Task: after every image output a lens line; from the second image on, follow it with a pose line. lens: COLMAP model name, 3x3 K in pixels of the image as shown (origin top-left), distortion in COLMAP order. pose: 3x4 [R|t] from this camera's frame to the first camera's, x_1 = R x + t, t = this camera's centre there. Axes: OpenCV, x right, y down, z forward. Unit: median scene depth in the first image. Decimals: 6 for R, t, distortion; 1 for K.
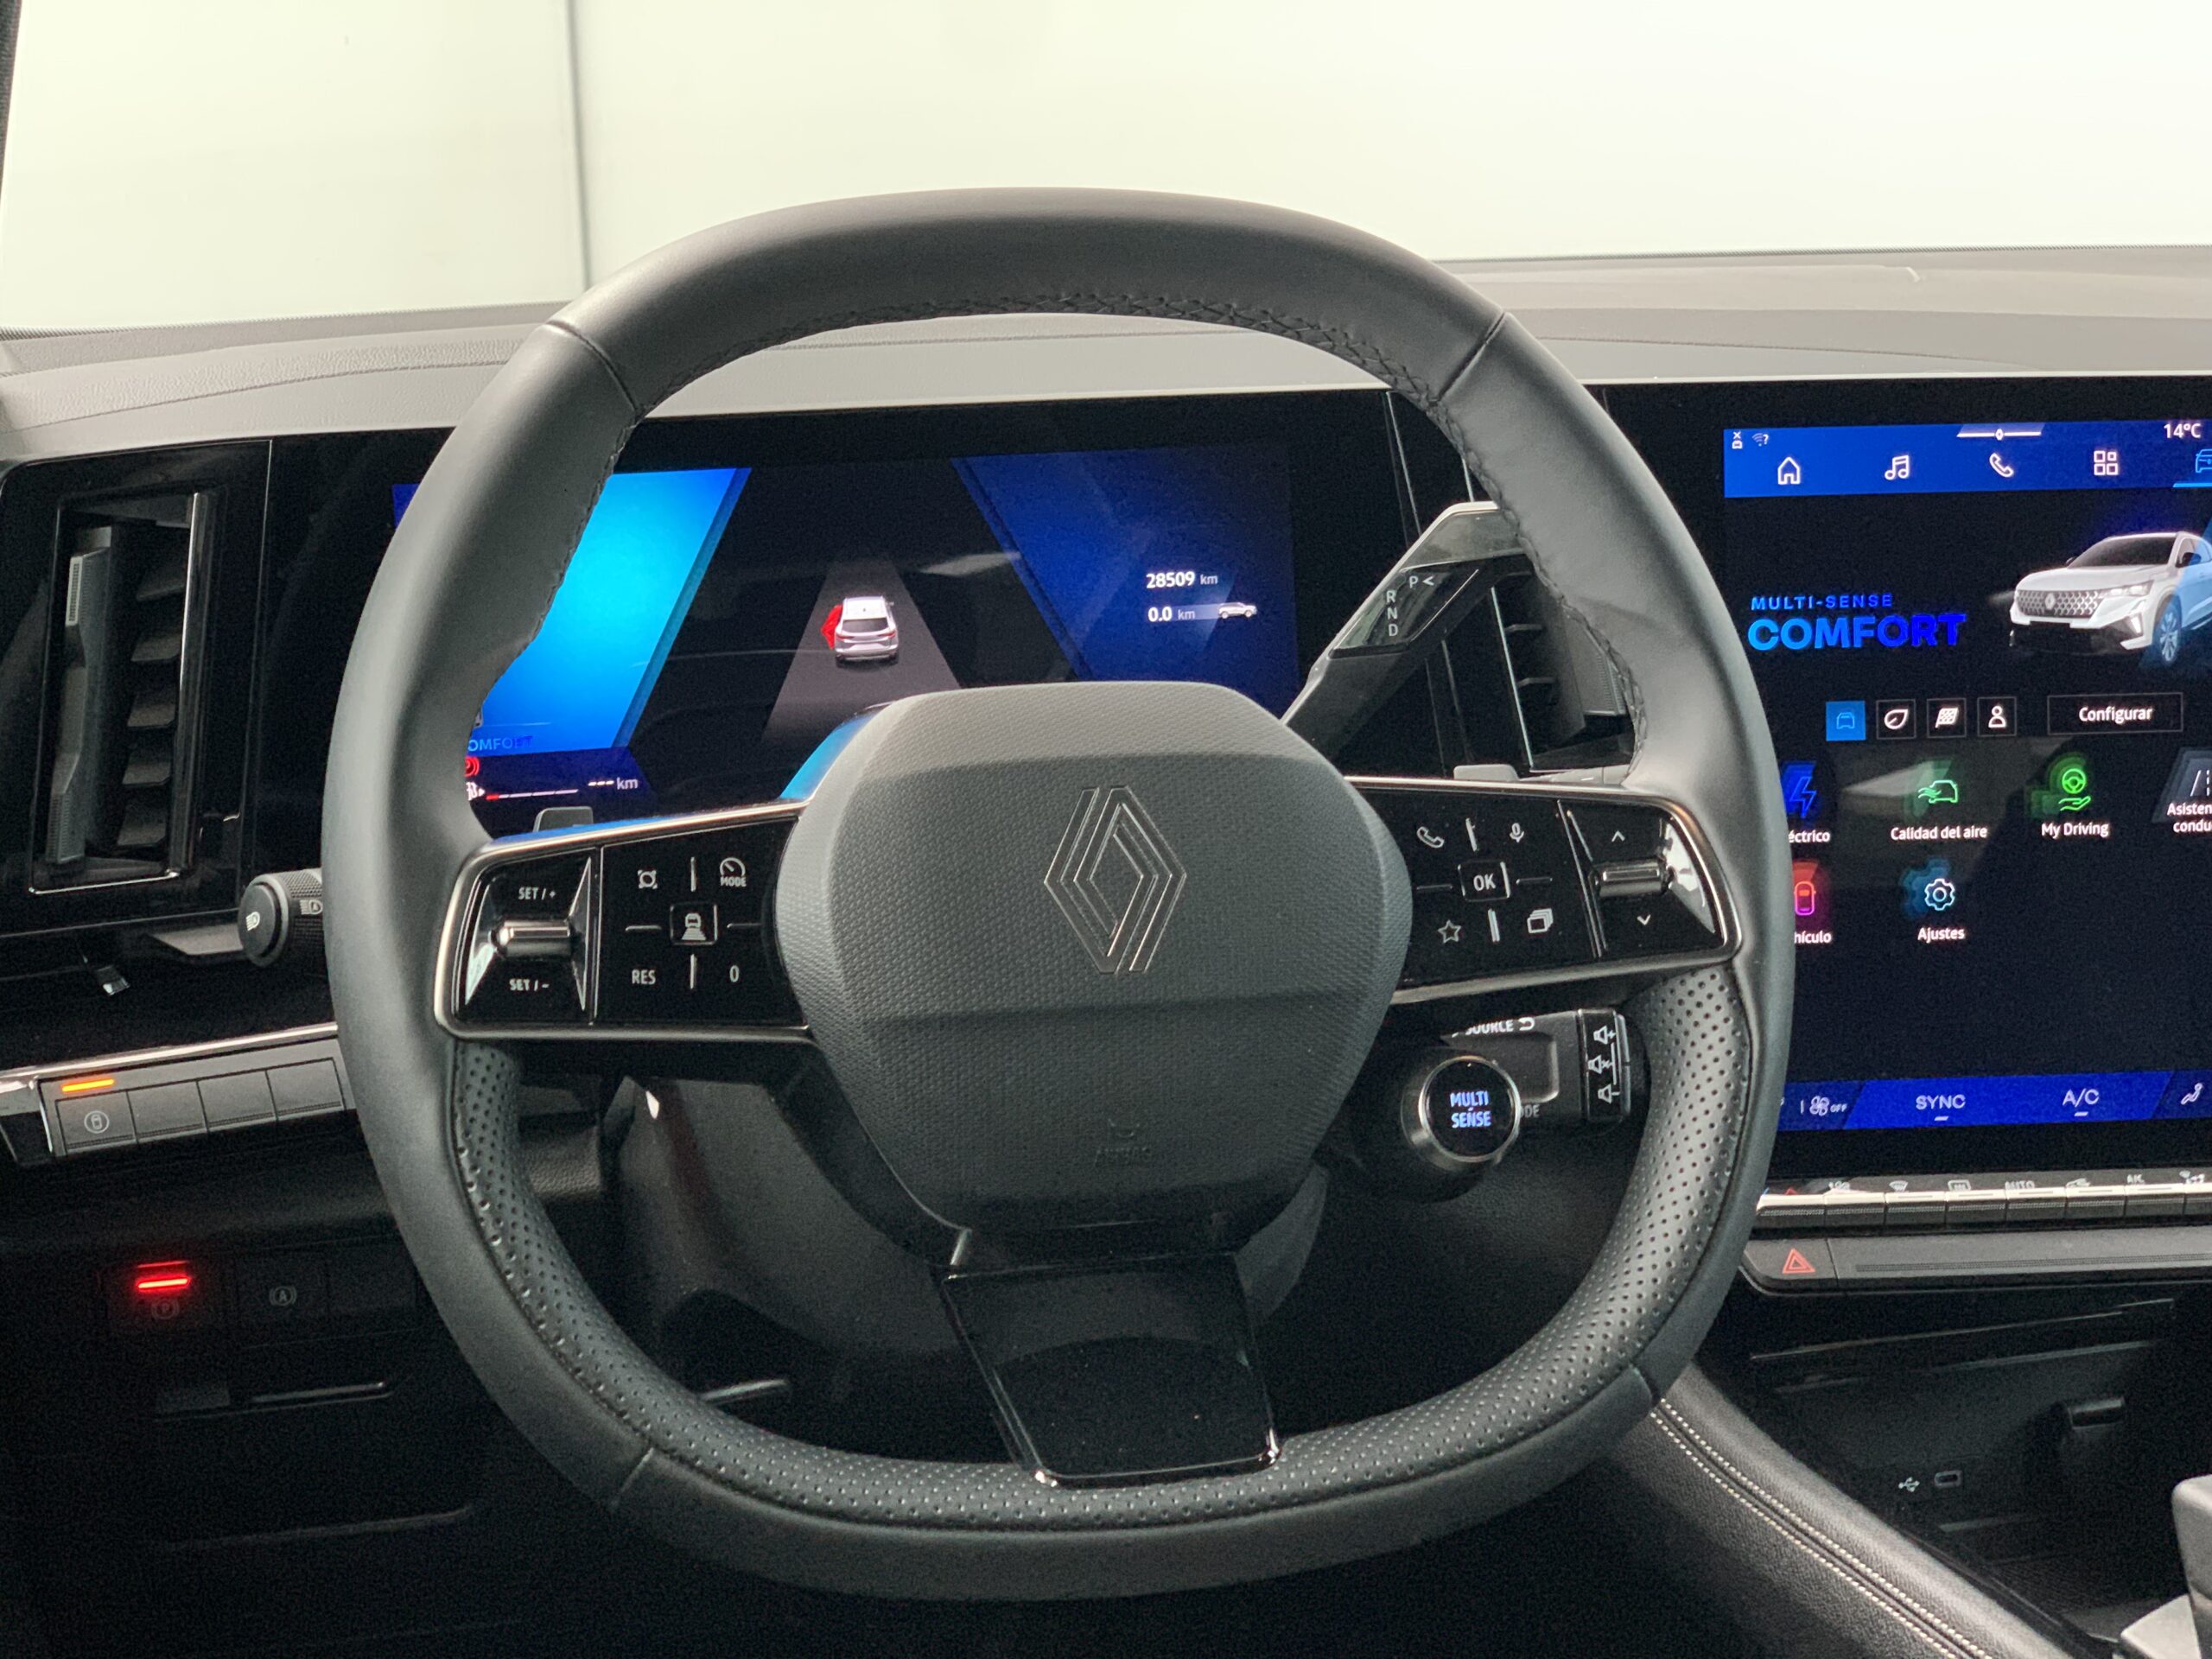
lens RADIAL K [[3298.3, 0, 1106.0], [0, 3298.3, 829.5], [0, 0, 1]] dist [0.181268, -1.067405]
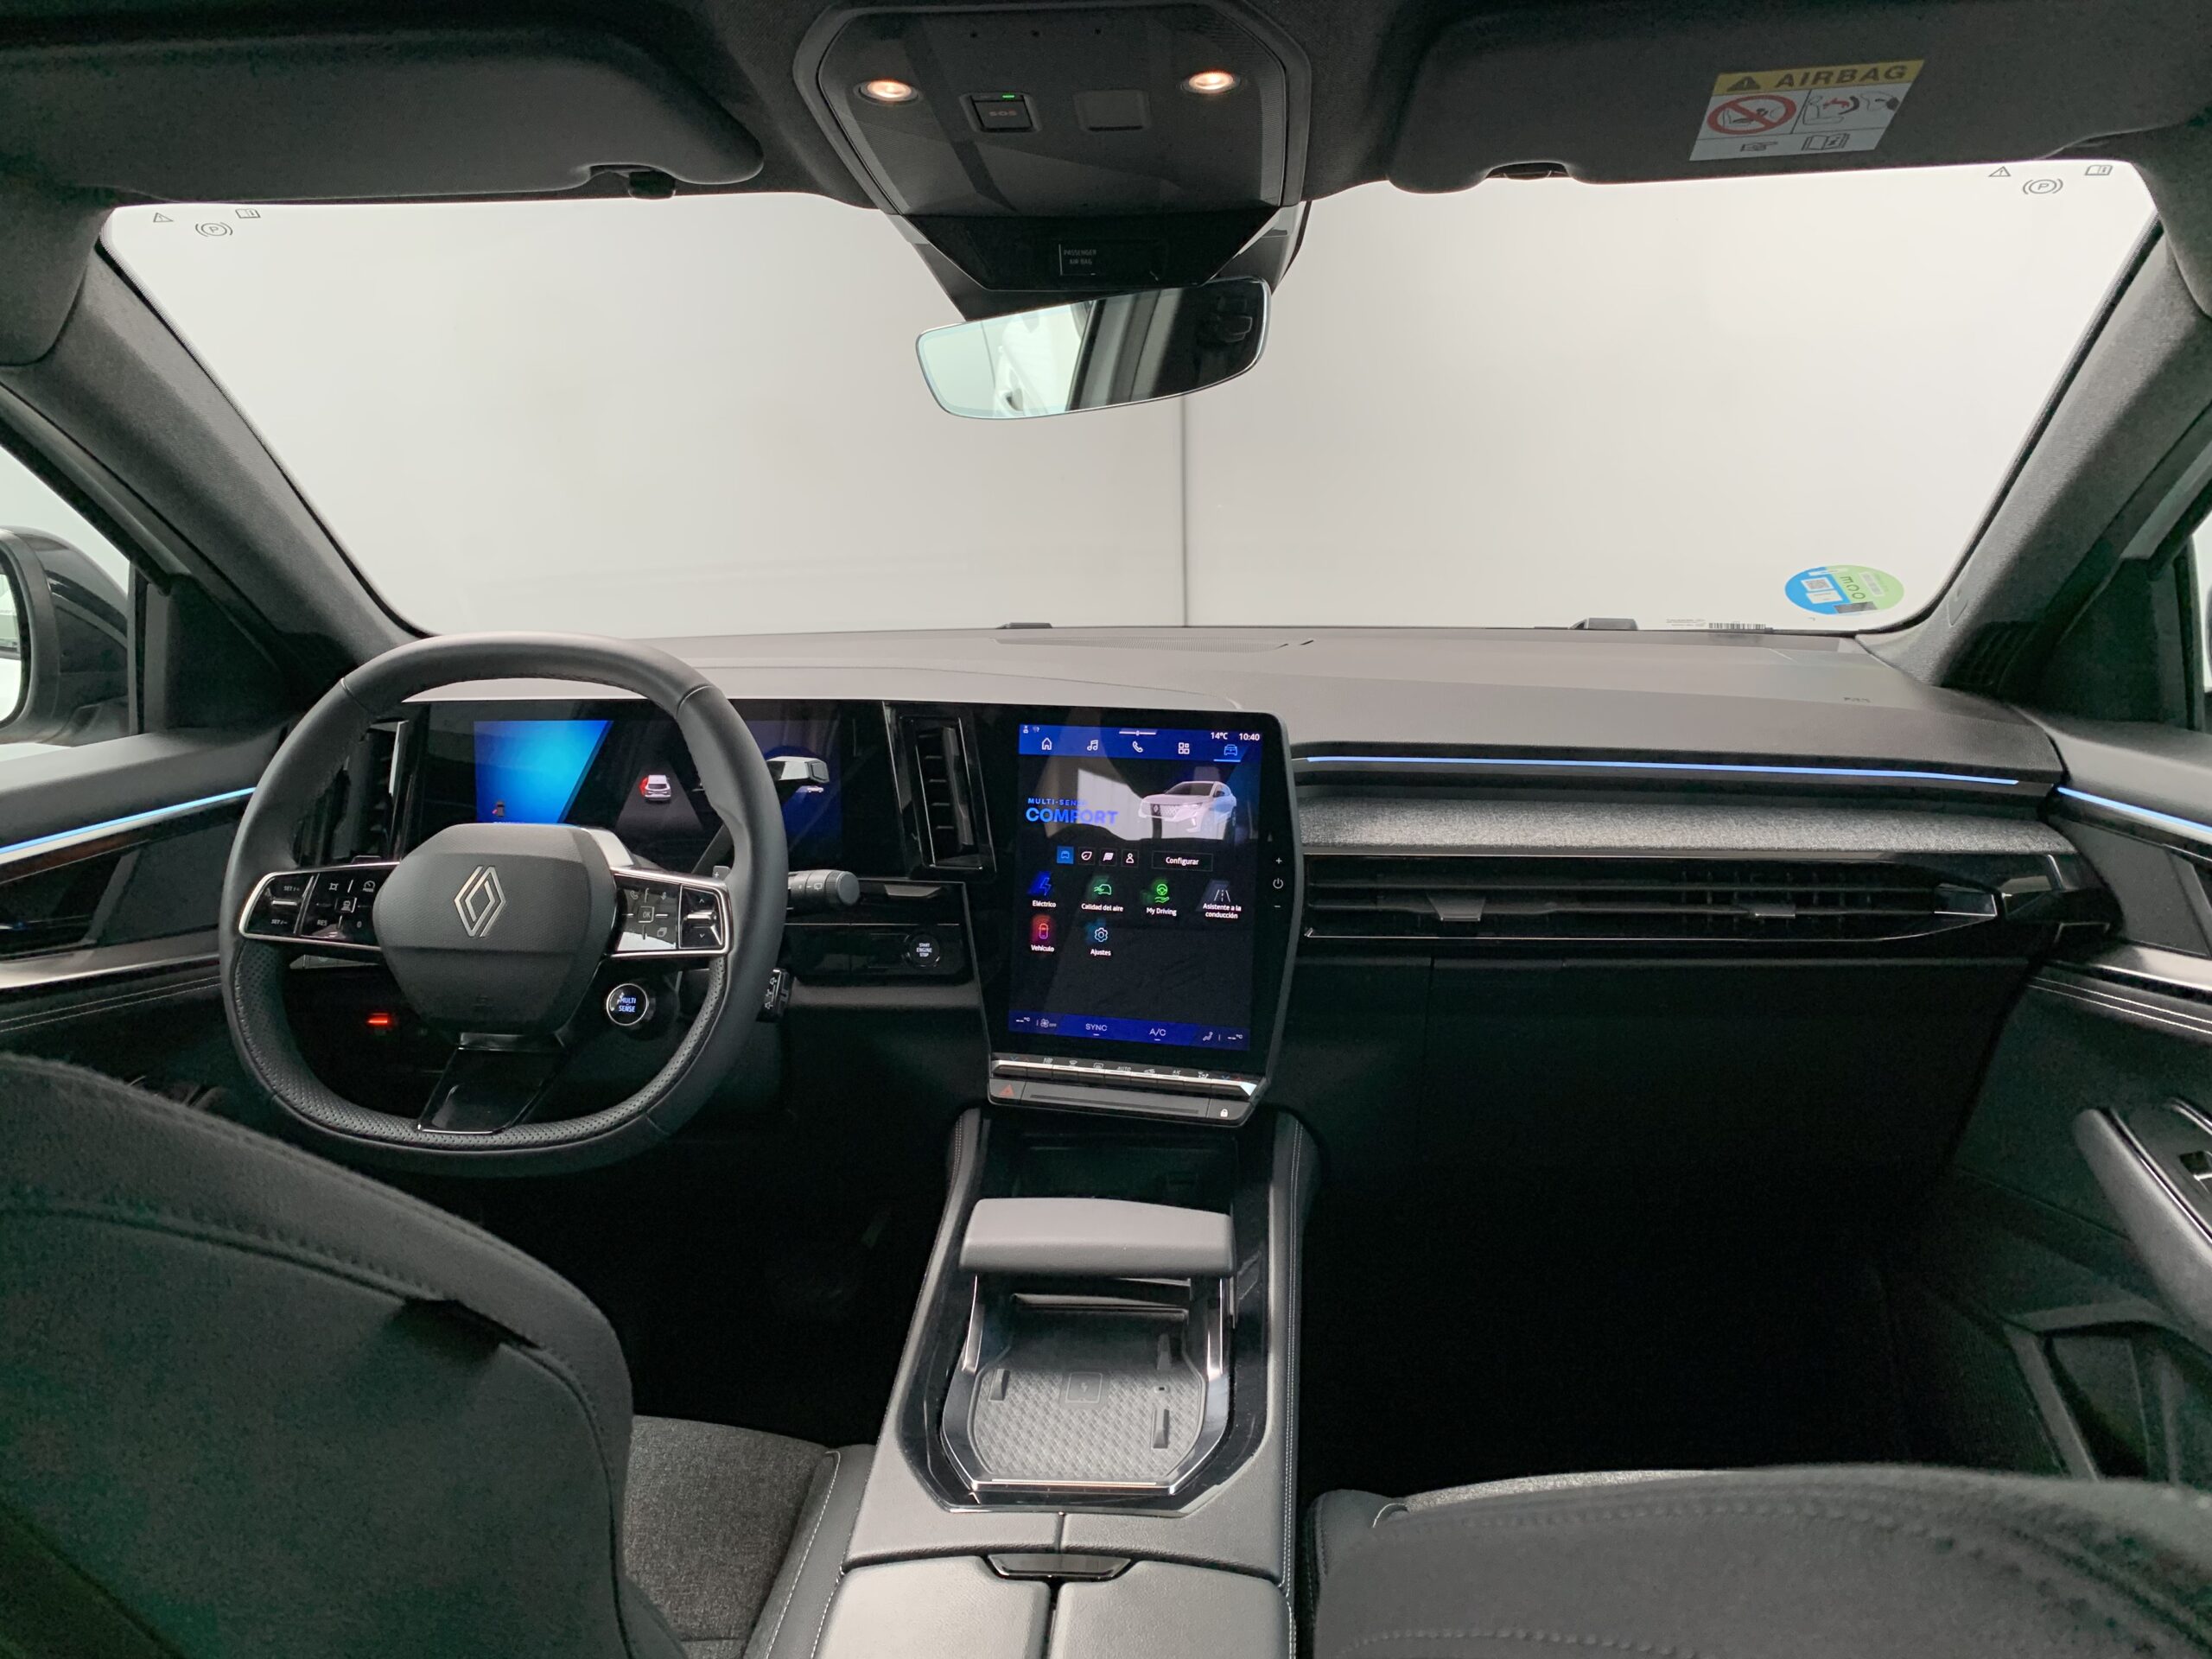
lens RADIAL K [[1646.2, 0, 1106.0], [0, 1646.2, 829.5], [0, 0, 1]] dist [0.068194, -0.074242]
pose [[0.945966, 0.072671, -0.316019, 0.602729], [-0.074344, 0.997210, 0.006776, -0.059699], [0.315630, 0.017084, 0.948729, -0.060588]]
